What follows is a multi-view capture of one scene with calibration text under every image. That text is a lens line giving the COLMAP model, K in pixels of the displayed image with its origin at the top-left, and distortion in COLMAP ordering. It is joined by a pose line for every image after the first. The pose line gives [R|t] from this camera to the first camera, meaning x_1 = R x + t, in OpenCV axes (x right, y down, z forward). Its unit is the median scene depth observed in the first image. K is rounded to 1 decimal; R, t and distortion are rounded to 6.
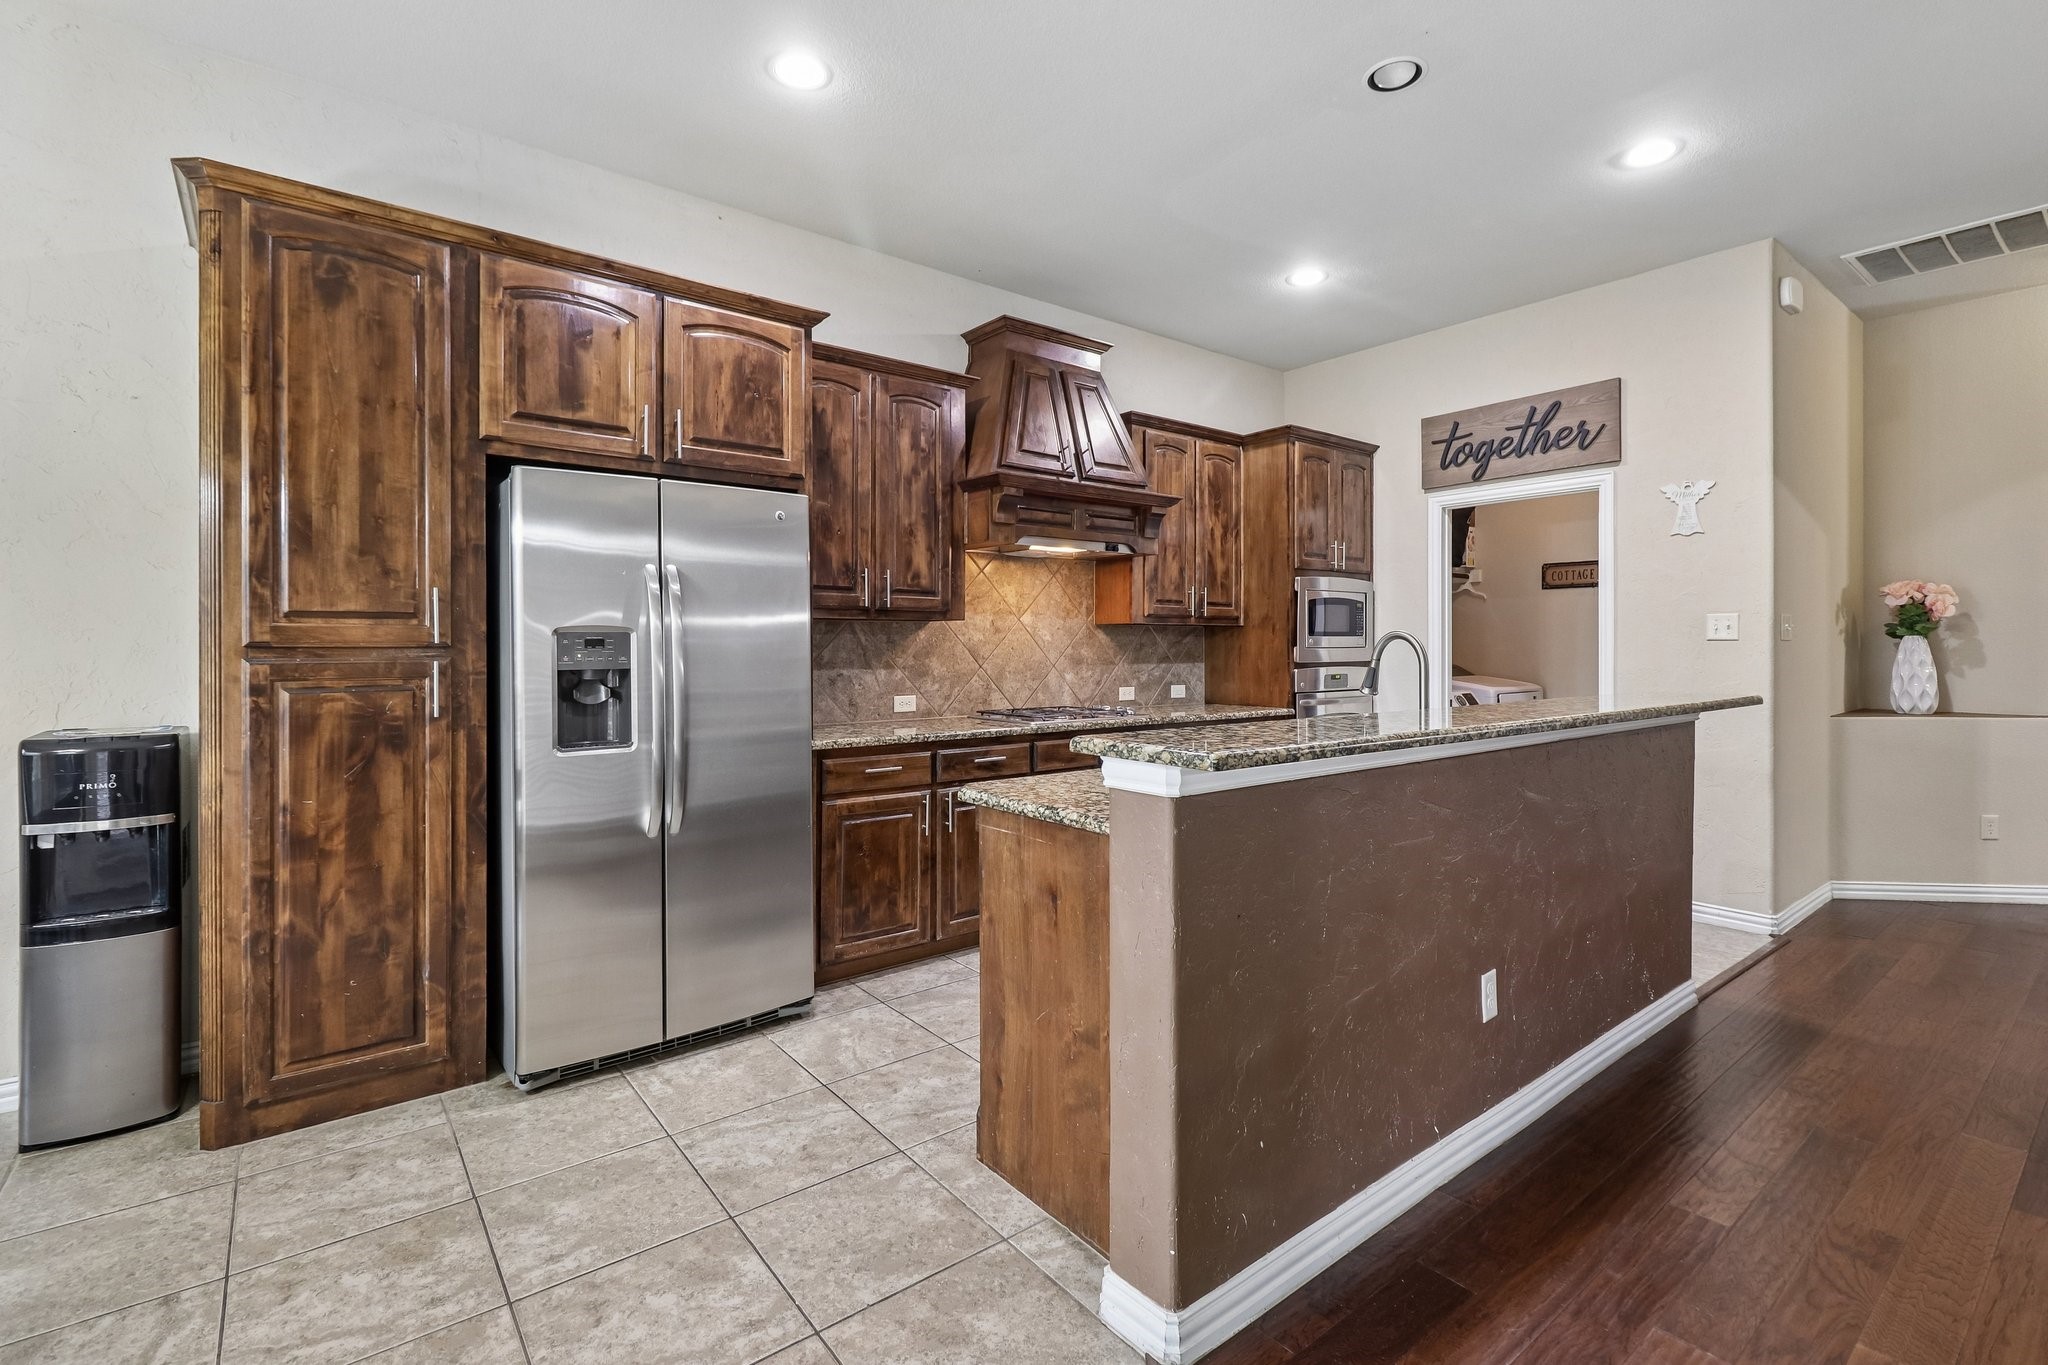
lens RADIAL K [[904.5, 0, 1054.4], [0, 904.5, 645.9], [0, 0, 1]] dist [0.003433, 0.000241]
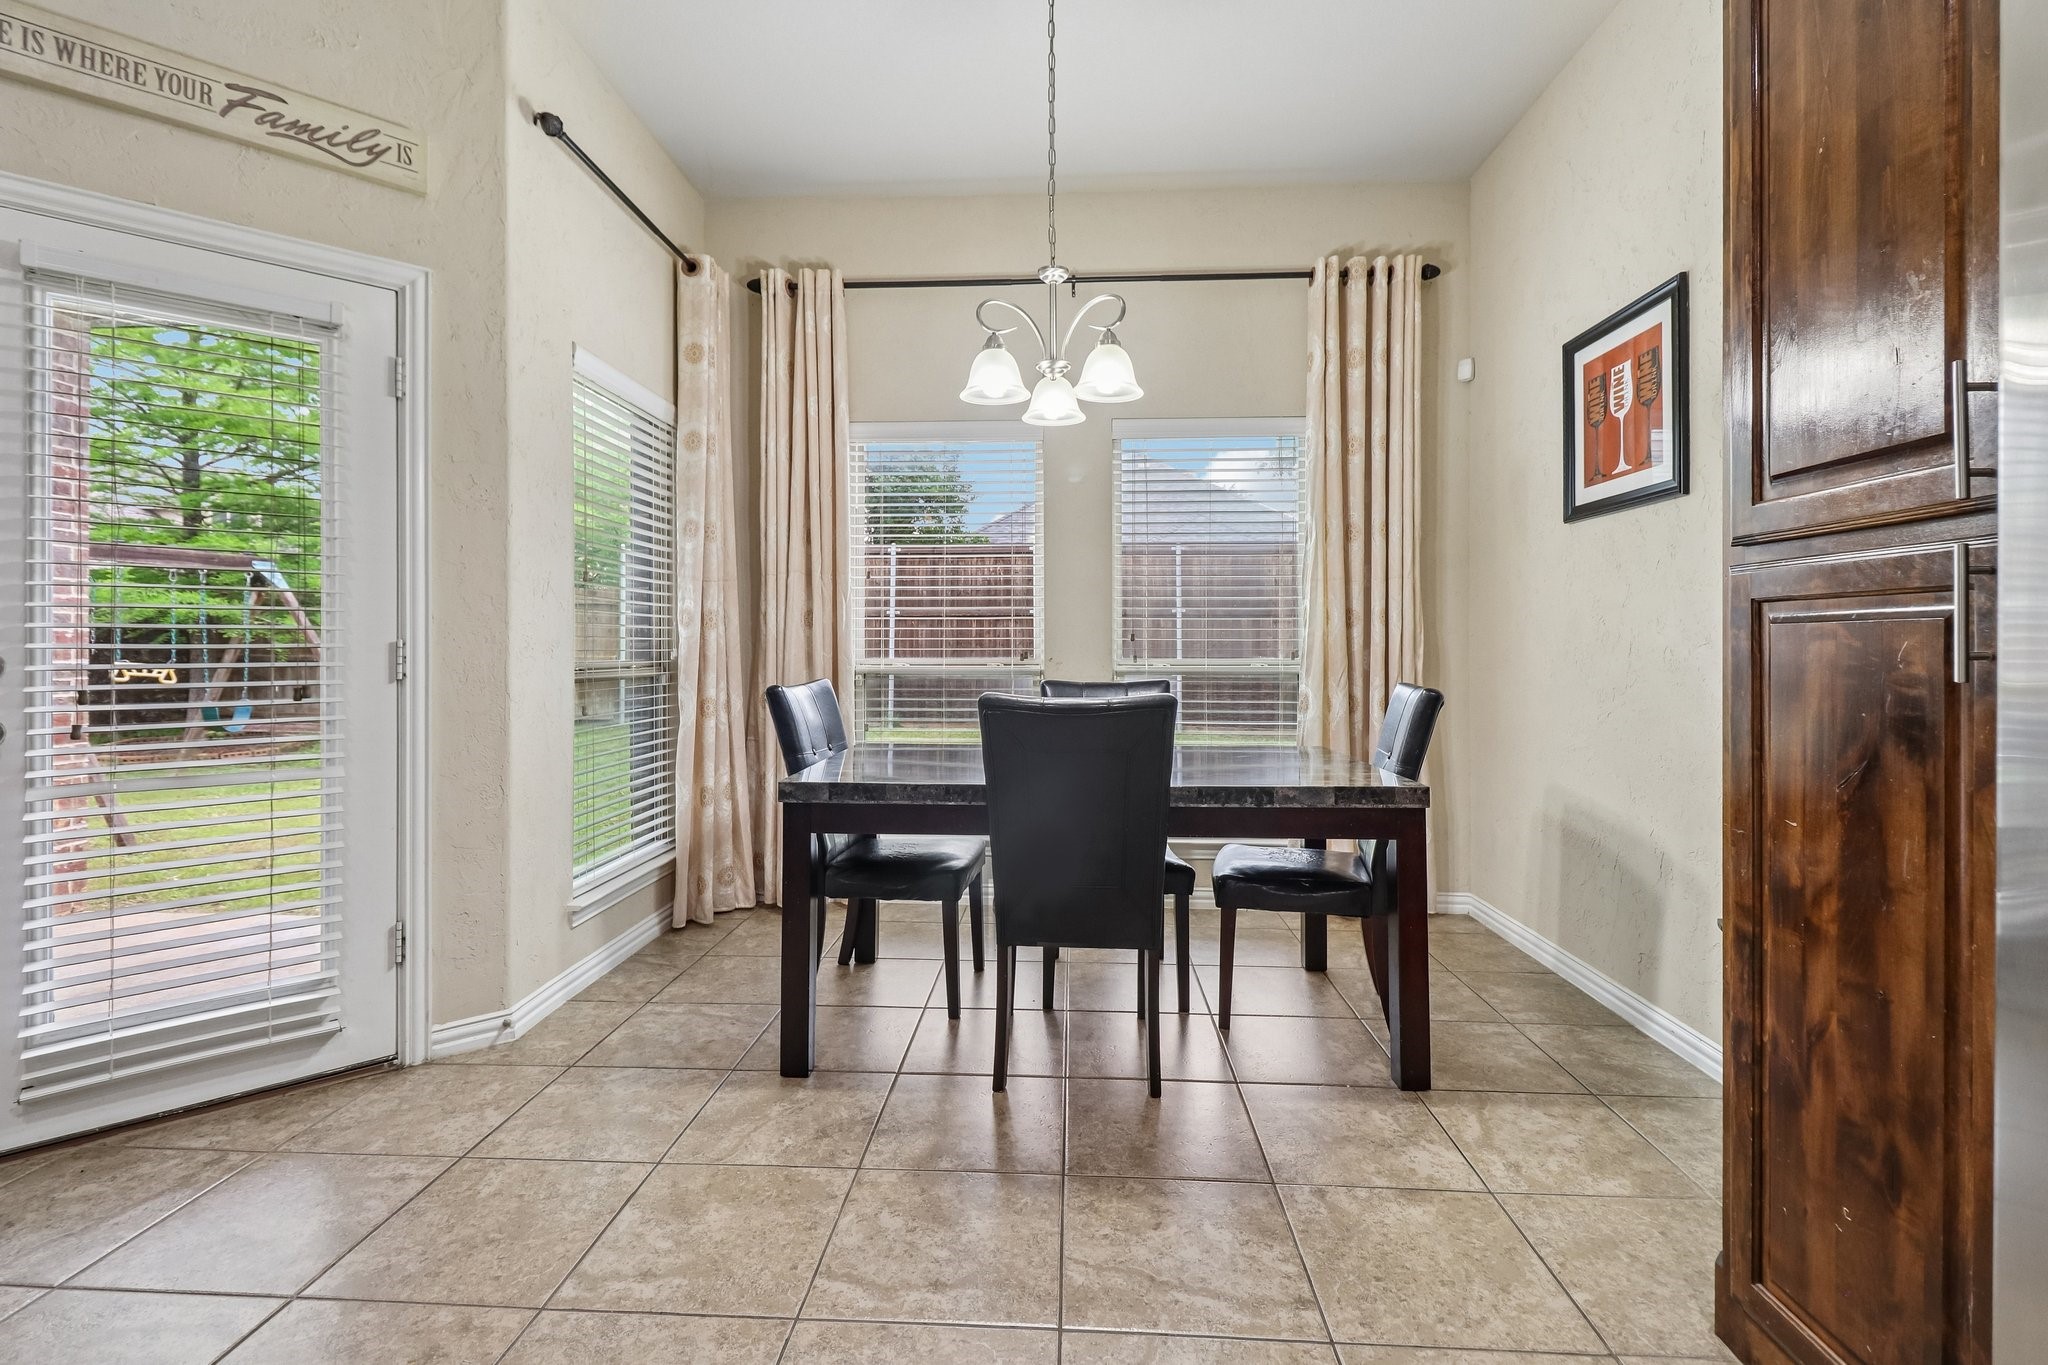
lens RADIAL K [[922.3, 0, 1024.7], [0, 922.3, 649.2], [0, 0, 1]] dist [0.002470, -0.000195]
pose [[-0.680173, -0.000839, -0.733051, -0.060450], [-0.003143, 0.999993, 0.001772, 0.038995], [0.733045, 0.003509, -0.680171, 0.593723]]
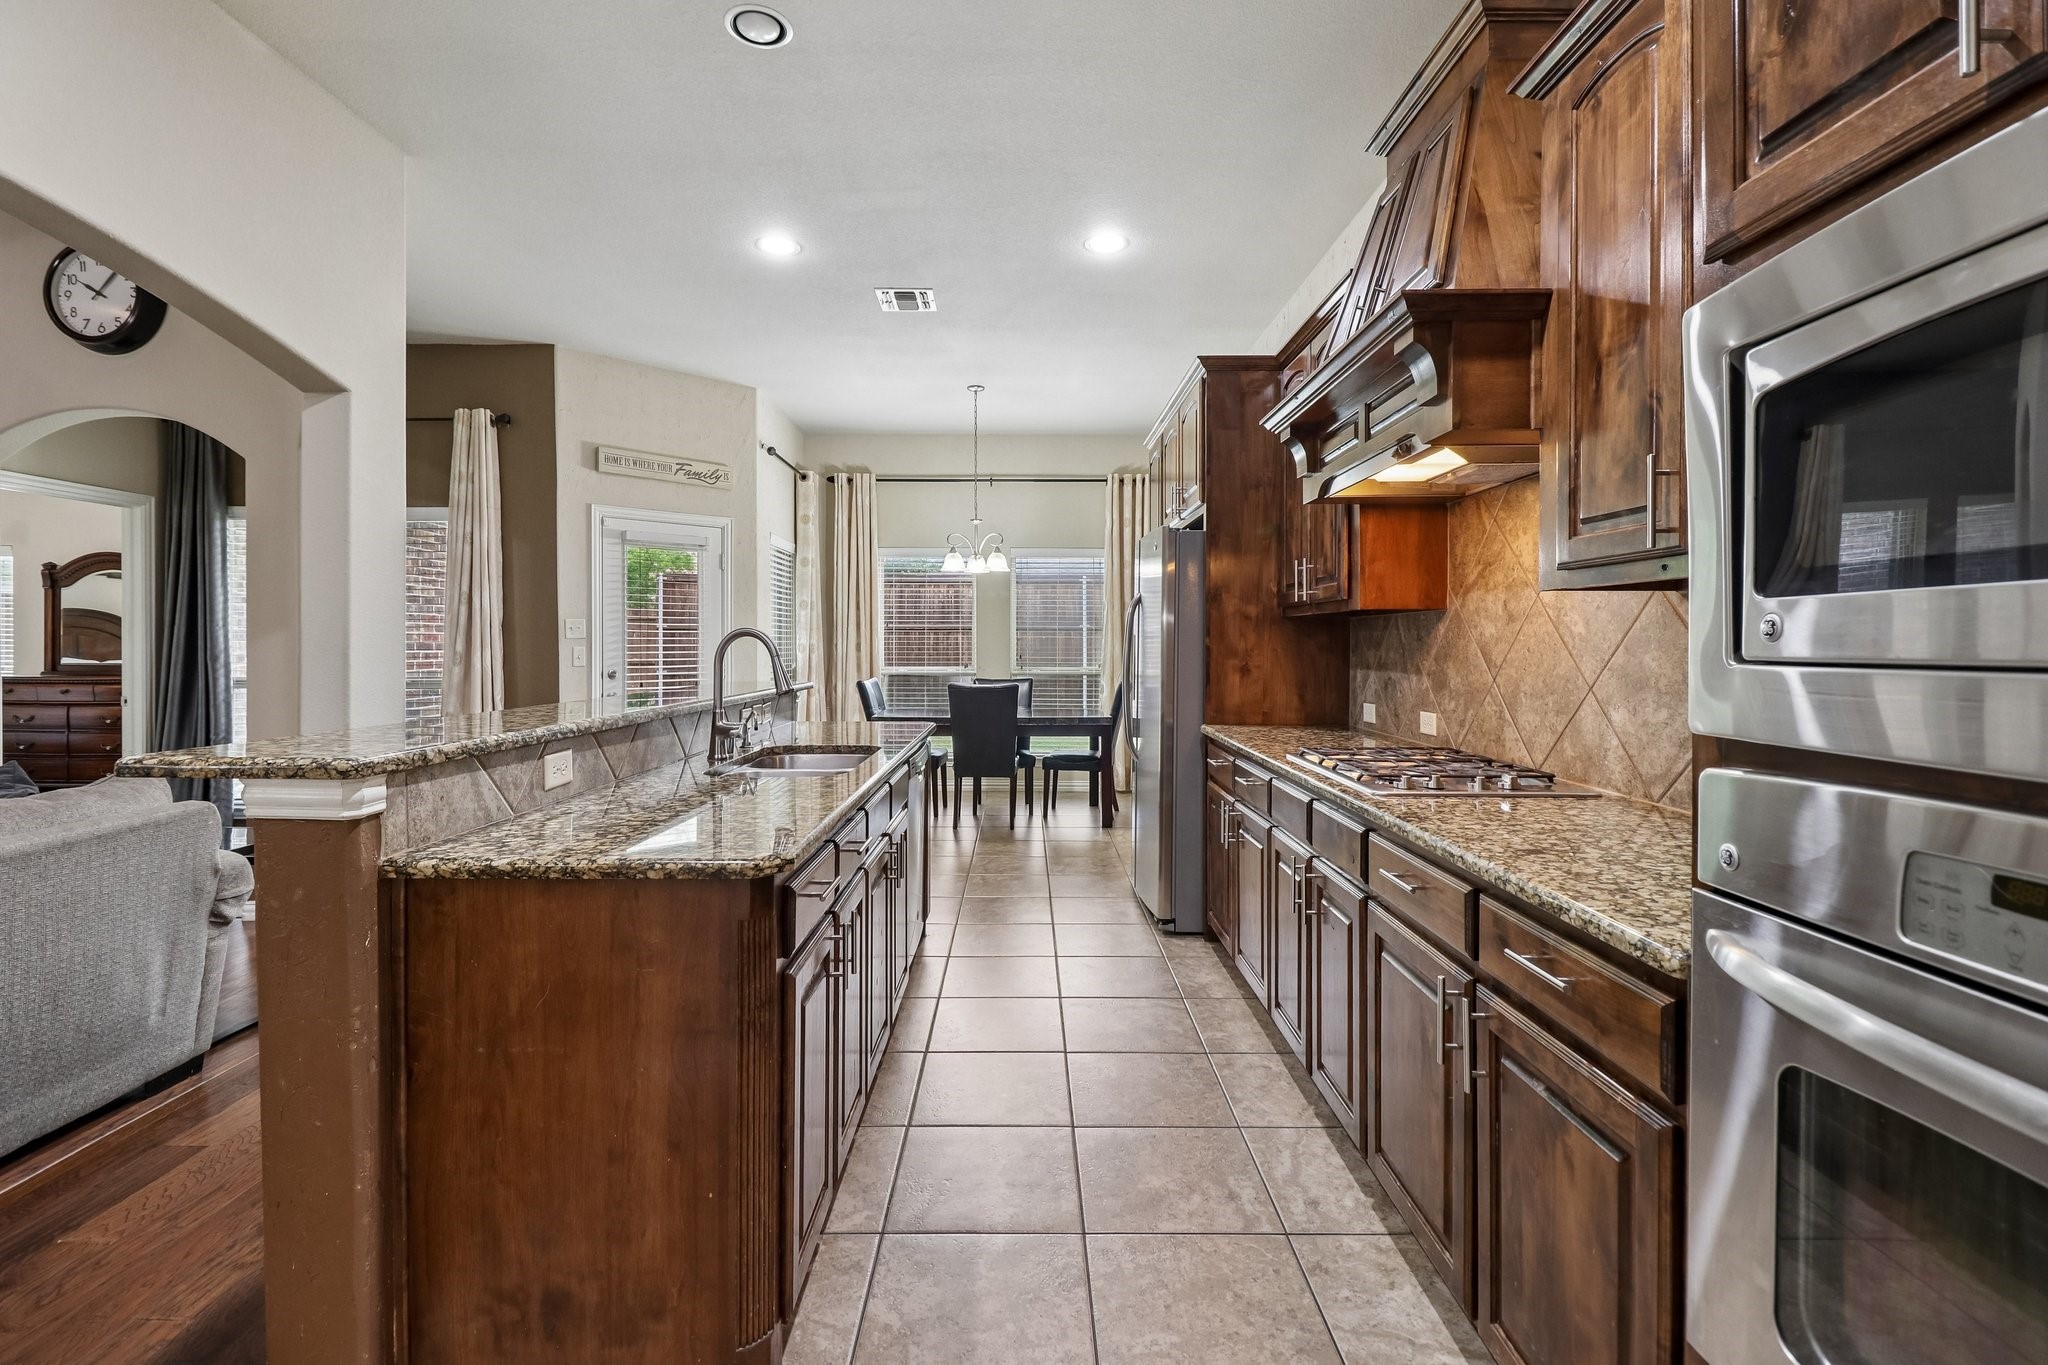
lens RADIAL K [[930.2, 0, 1037.4], [0, 930.2, 641.9], [0, 0, 1]] dist [0.008746, -0.010229]
pose [[-0.627609, -0.002675, -0.778524, 0.645973], [-0.003788, 0.999993, -0.000382, -0.000881], [0.778519, 0.002709, -0.627615, 1.265250]]
